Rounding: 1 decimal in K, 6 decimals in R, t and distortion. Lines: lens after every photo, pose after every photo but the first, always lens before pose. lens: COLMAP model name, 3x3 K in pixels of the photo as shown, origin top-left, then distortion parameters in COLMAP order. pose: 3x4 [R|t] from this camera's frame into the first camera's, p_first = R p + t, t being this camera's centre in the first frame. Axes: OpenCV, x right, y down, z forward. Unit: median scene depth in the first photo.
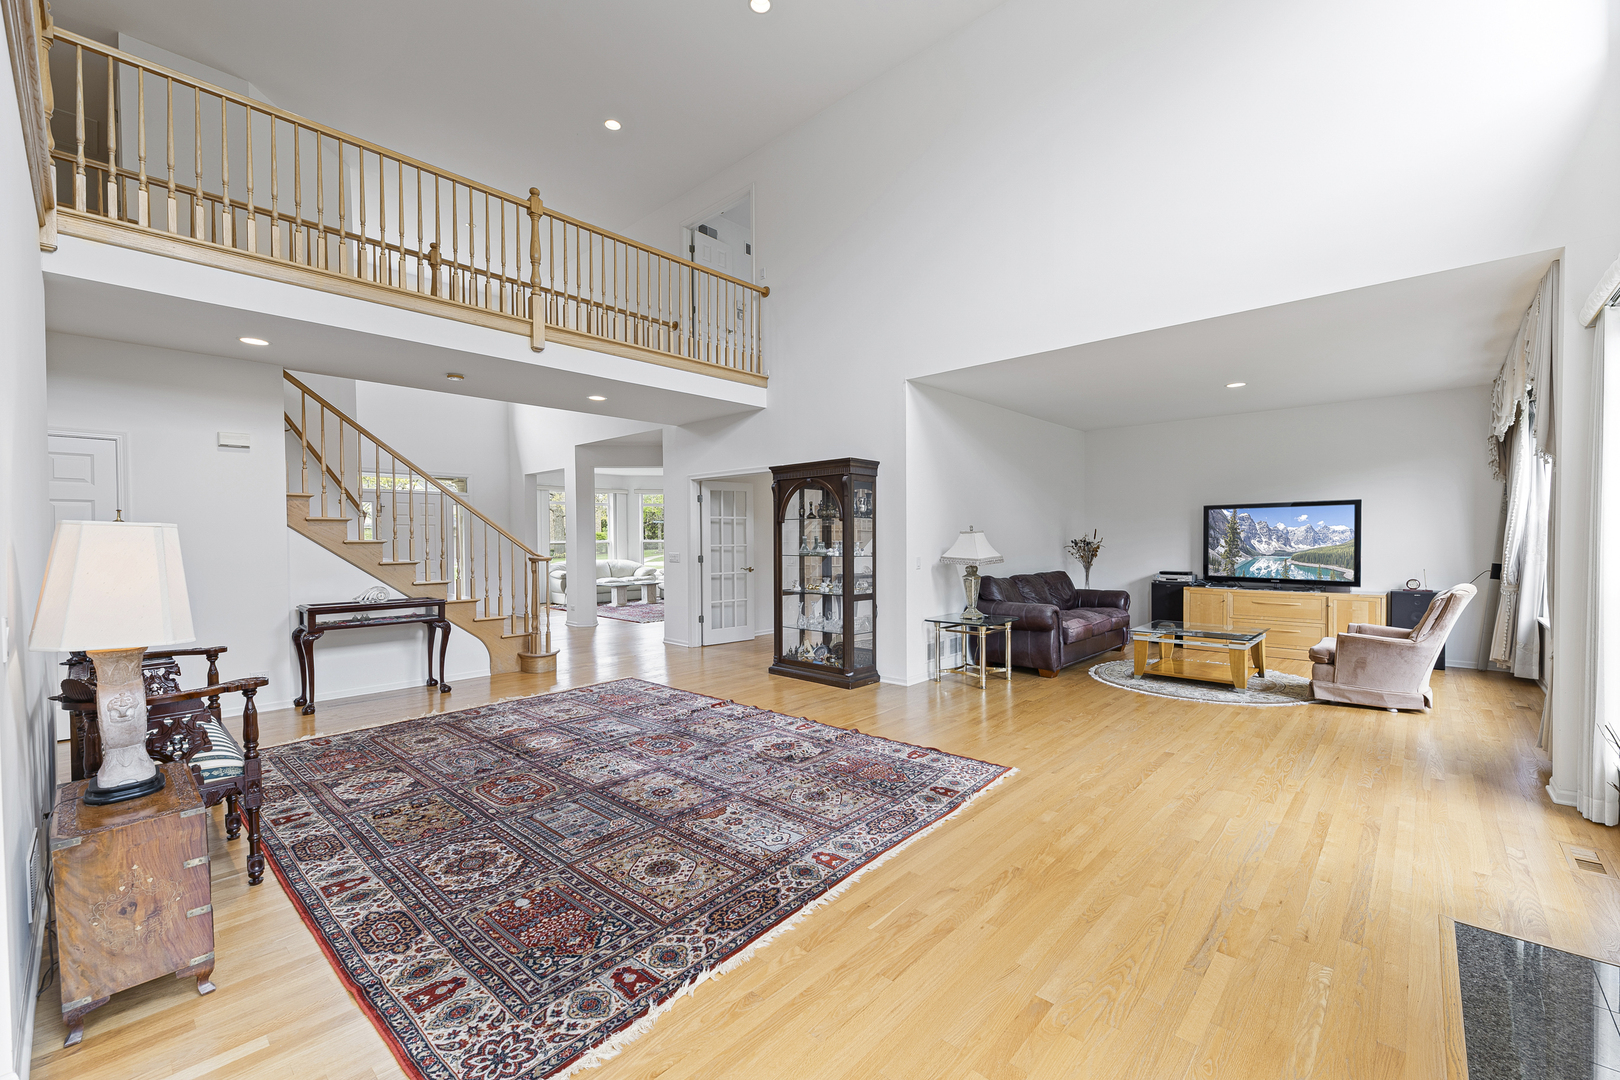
lens RADIAL K [[656.7, 0, 819.4], [0, 656.7, 548.6], [0, 0, 1]] dist [0.001988, -0.000578]
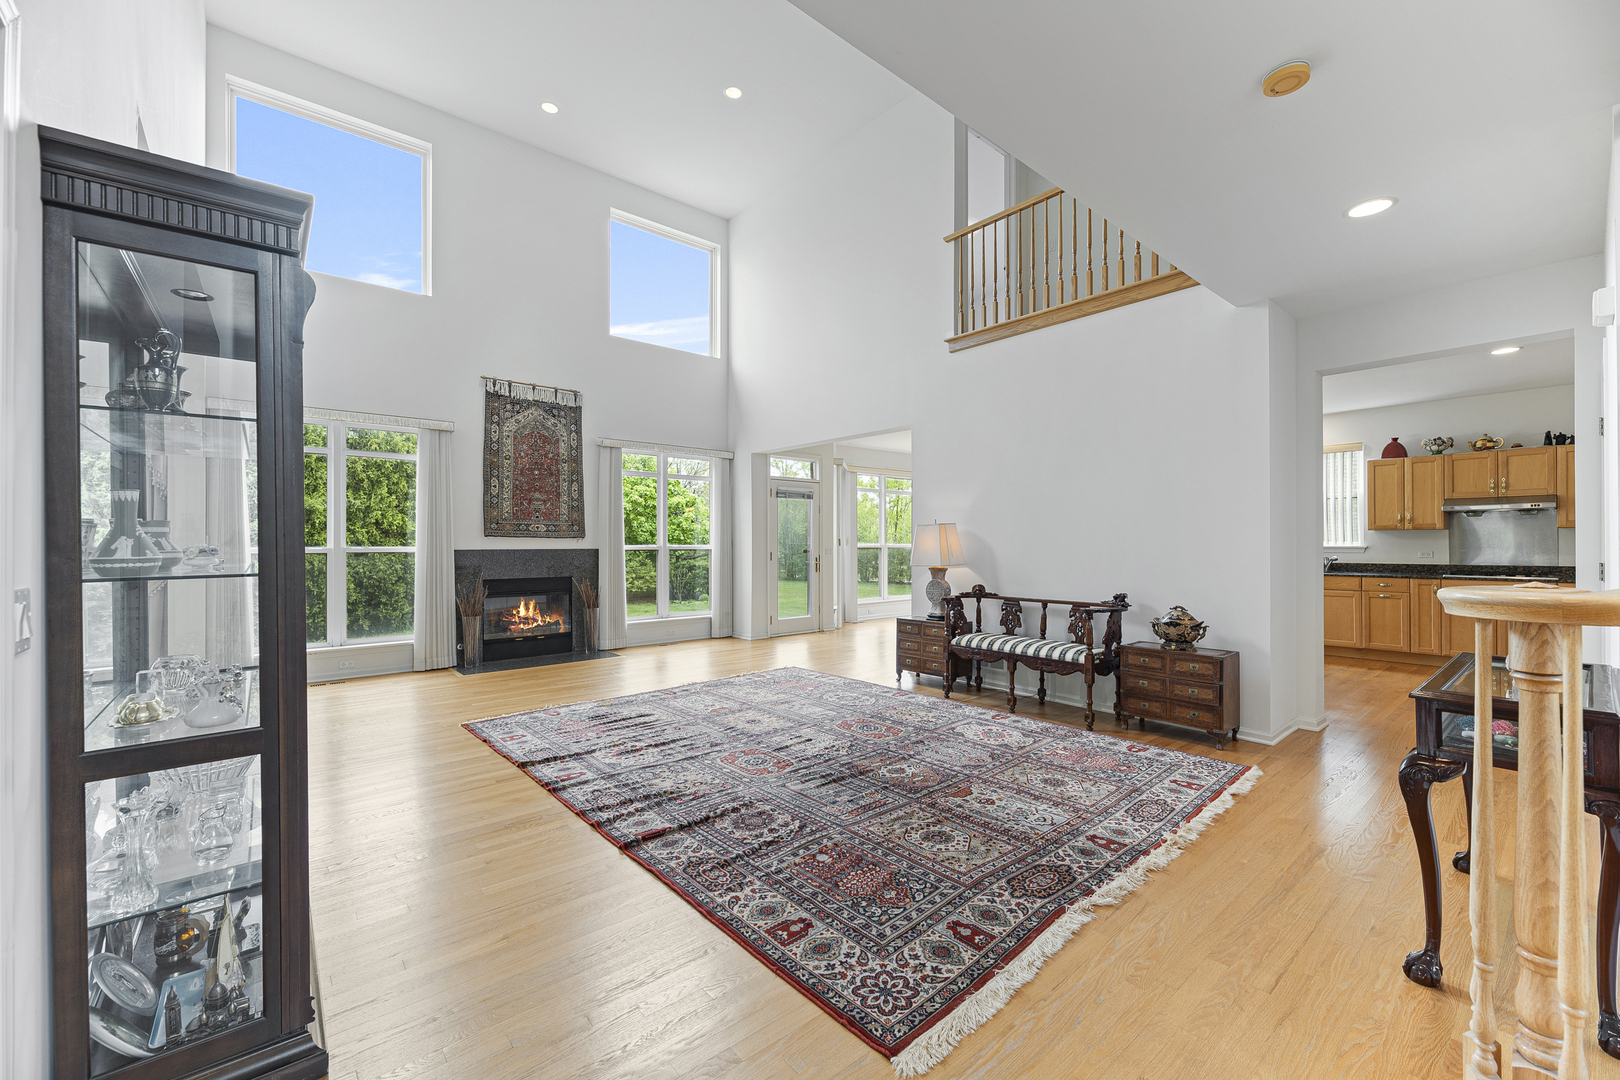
lens RADIAL K [[656.7, 0, 819.4], [0, 656.7, 548.6], [0, 0, 1]] dist [0.001988, -0.000578]
pose [[-0.992970, 0.005523, 0.118233, -0.417552], [0.008577, 0.999642, 0.025338, -0.005966], [-0.118051, 0.026173, -0.992663, 1.804927]]
